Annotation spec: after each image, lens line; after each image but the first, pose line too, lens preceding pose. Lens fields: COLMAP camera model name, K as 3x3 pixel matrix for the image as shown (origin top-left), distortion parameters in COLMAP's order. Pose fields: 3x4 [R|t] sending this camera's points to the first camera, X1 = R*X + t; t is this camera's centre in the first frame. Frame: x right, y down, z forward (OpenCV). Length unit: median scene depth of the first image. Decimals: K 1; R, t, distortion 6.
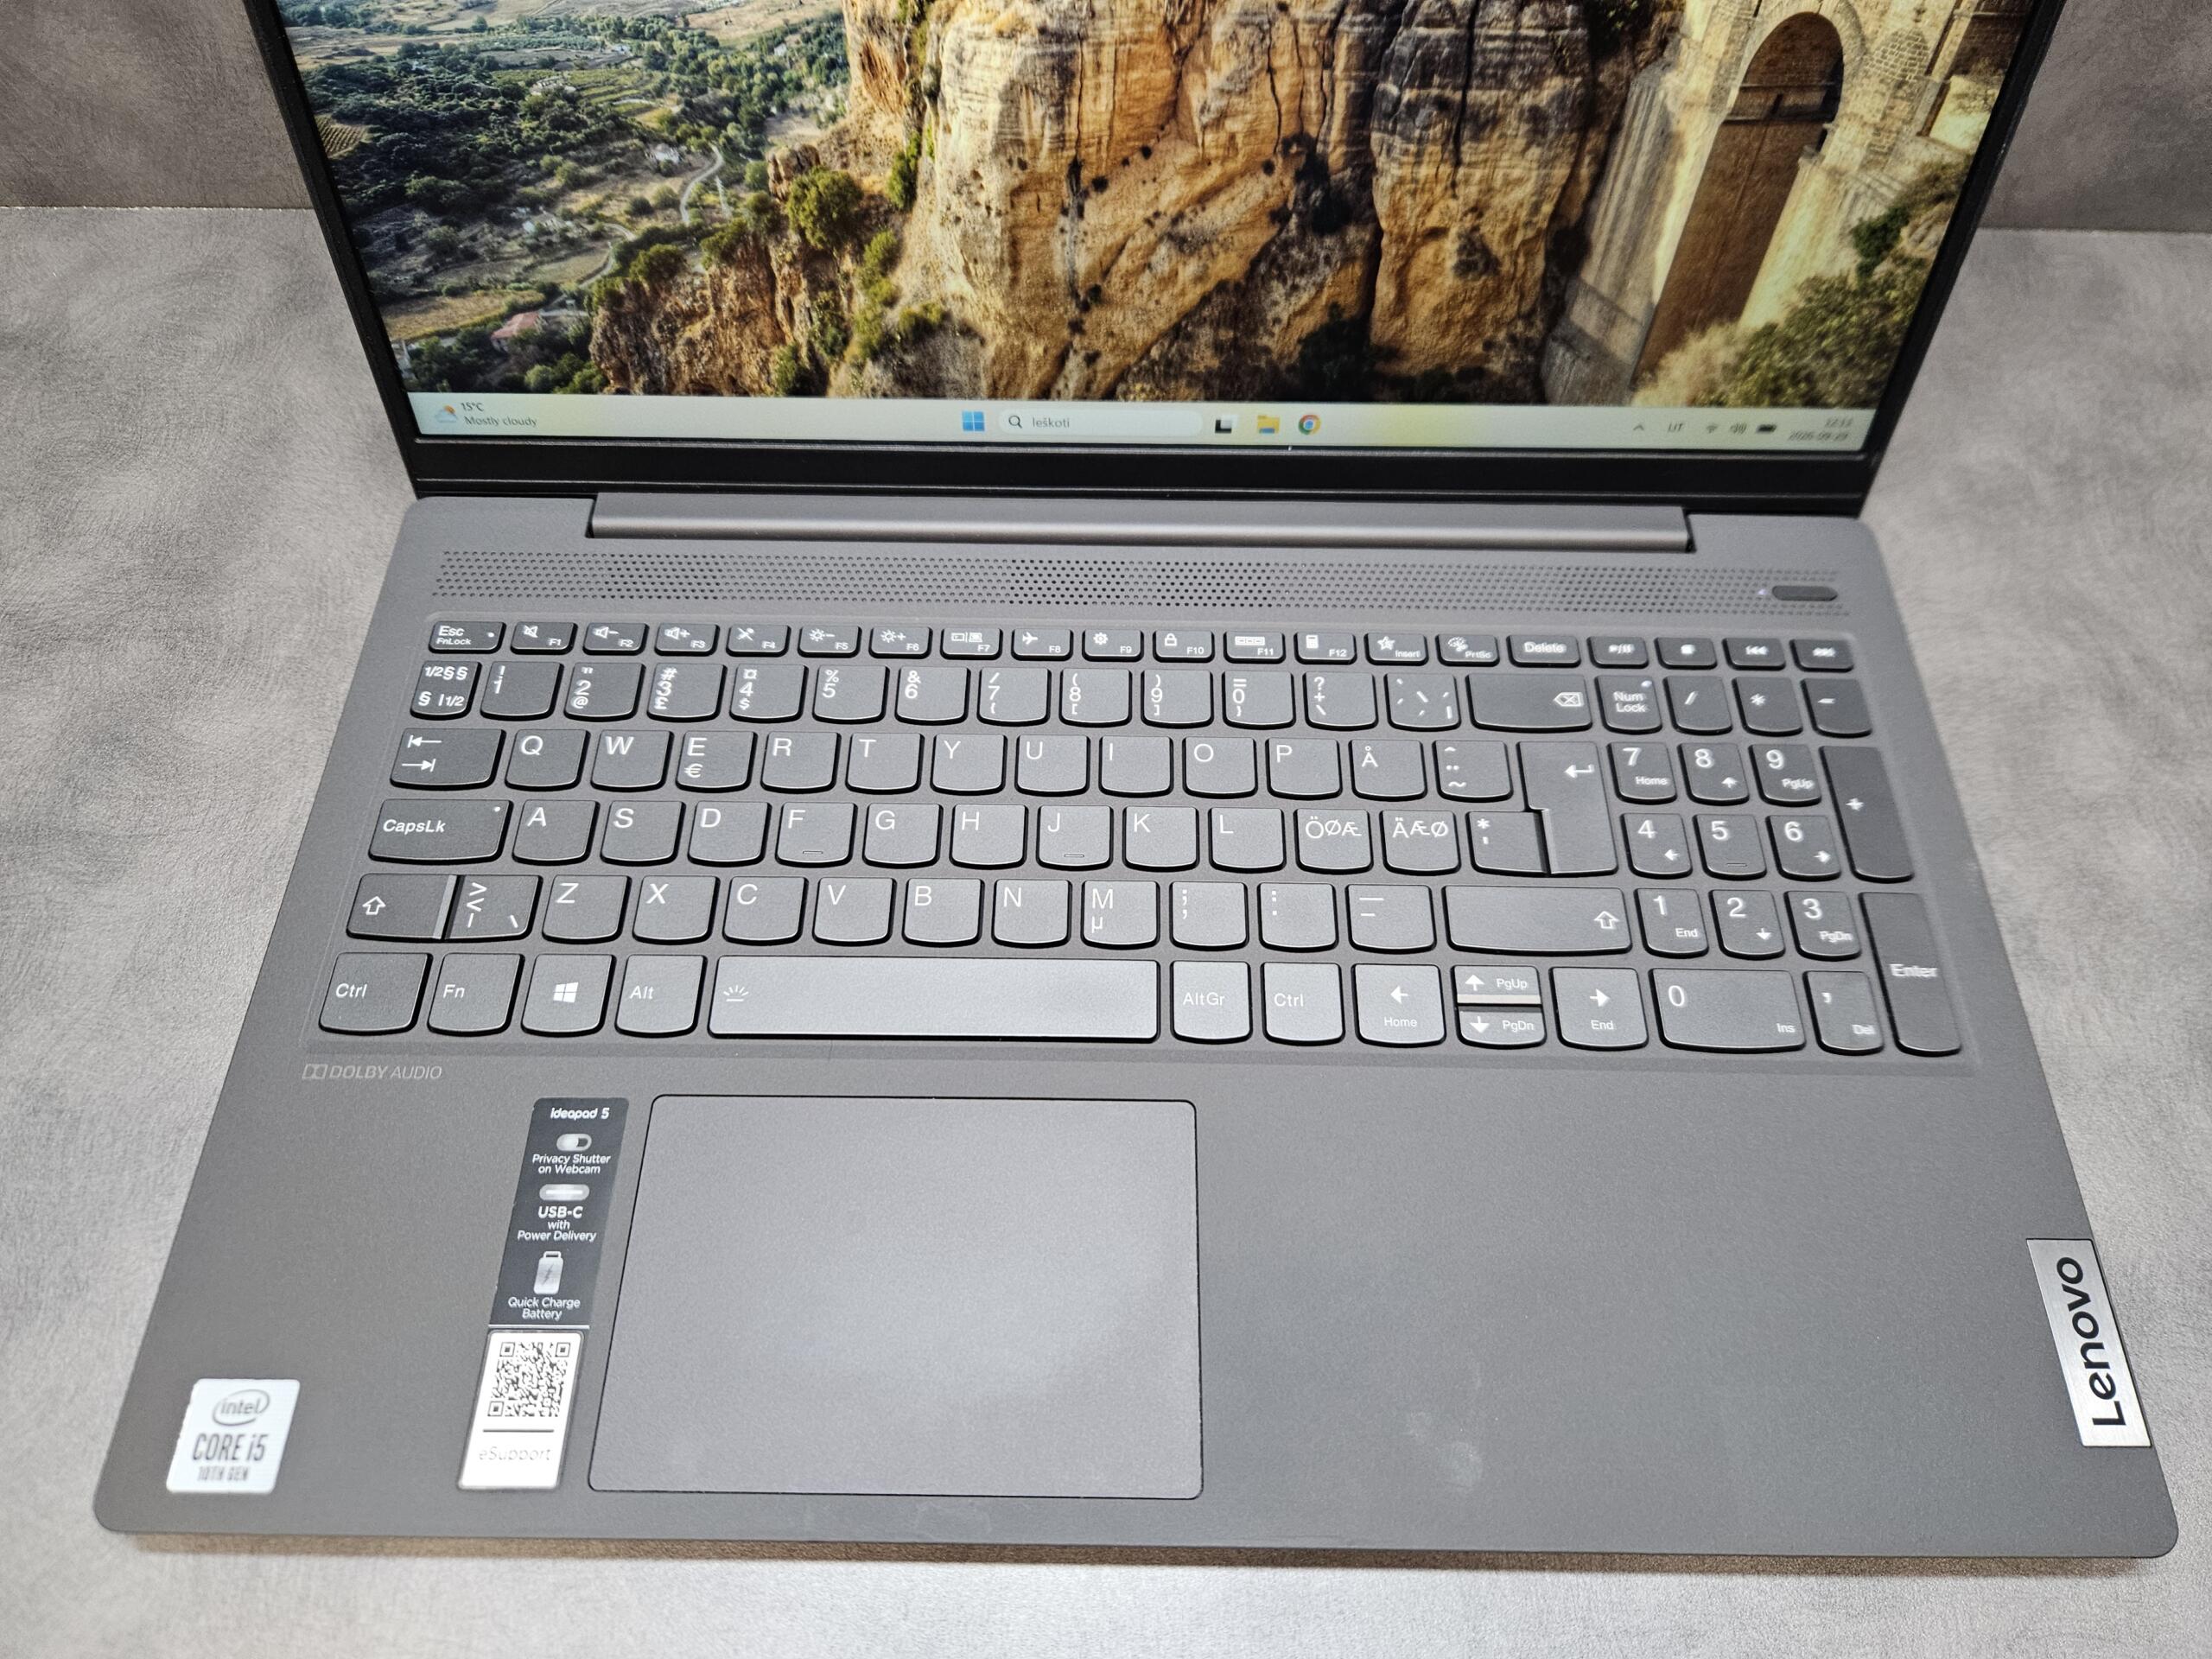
lens RADIAL K [[1555.0, 0, 1116.4], [0, 1555.0, 826.9], [0, 0, 1]] dist [0.039388, -0.049008]
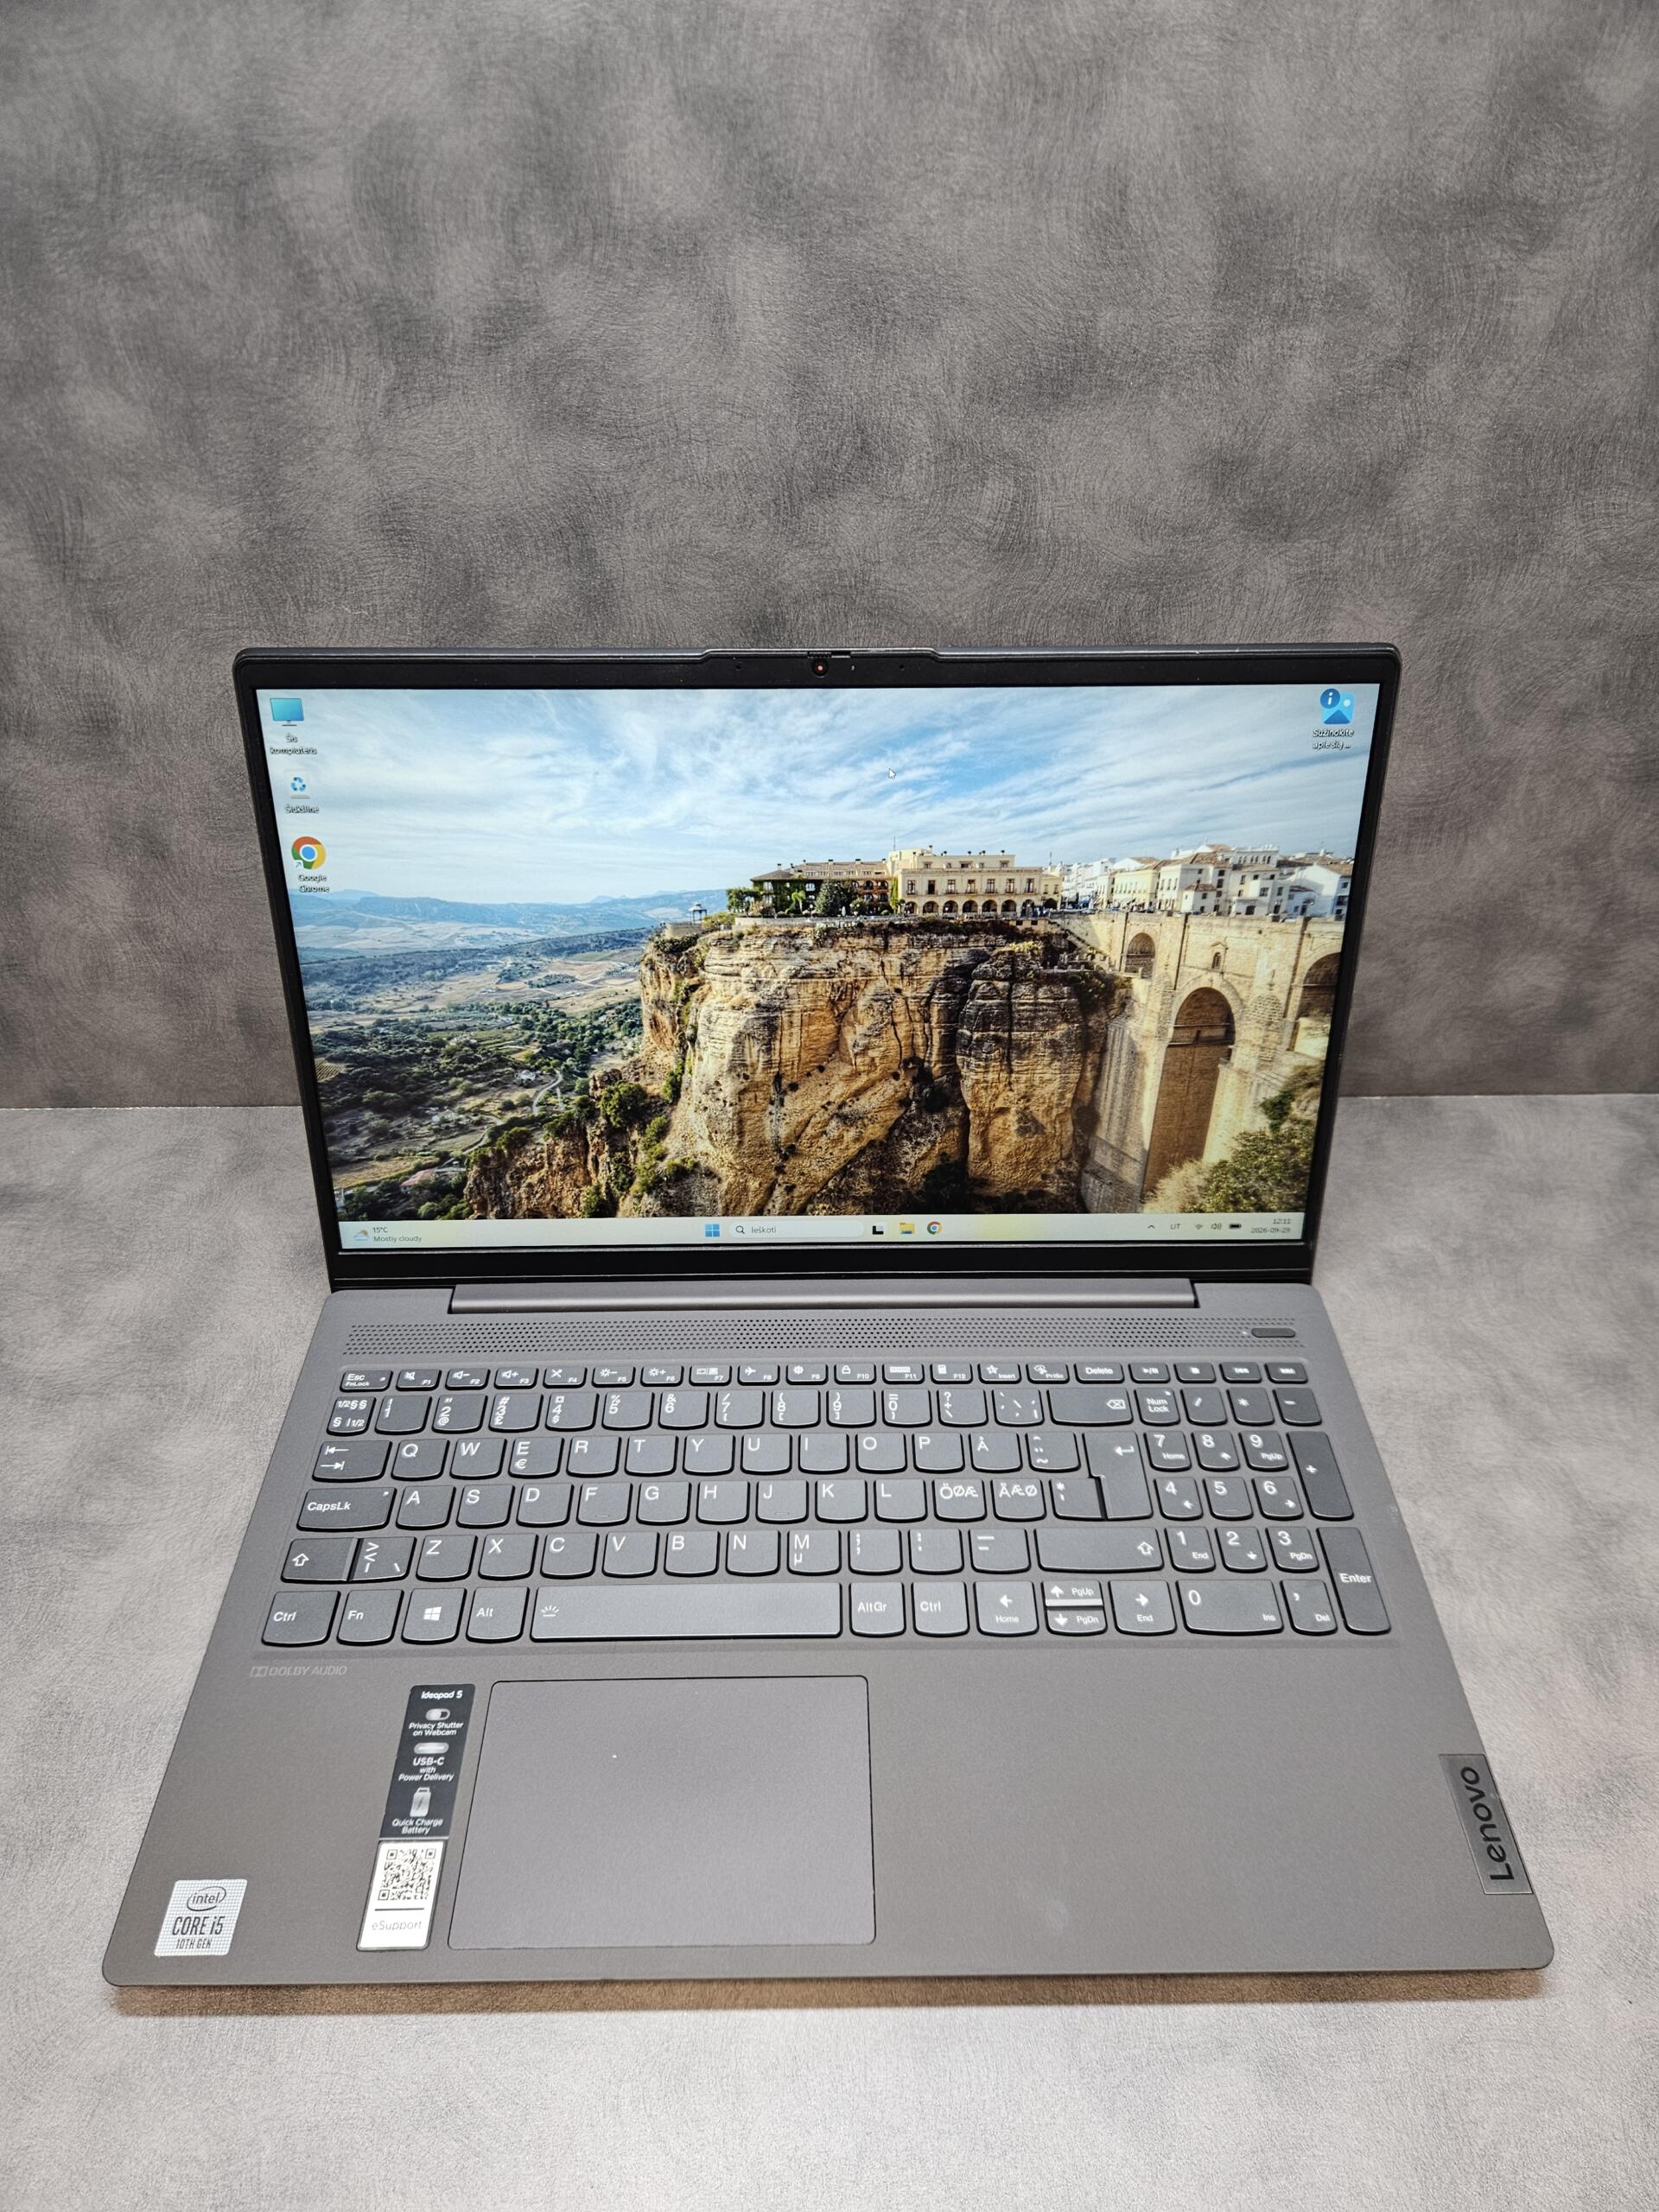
lens RADIAL K [[1555.0, 0, 845.4], [0, 1555.0, 1114.2], [0, 0, 1]] dist [0.039388, -0.049008]
pose [[0.999627, -0.019772, 0.018819, 0.012097], [0.025000, 0.939940, -0.340423, 0.159565], [-0.010957, 0.340766, 0.940084, -0.486235]]
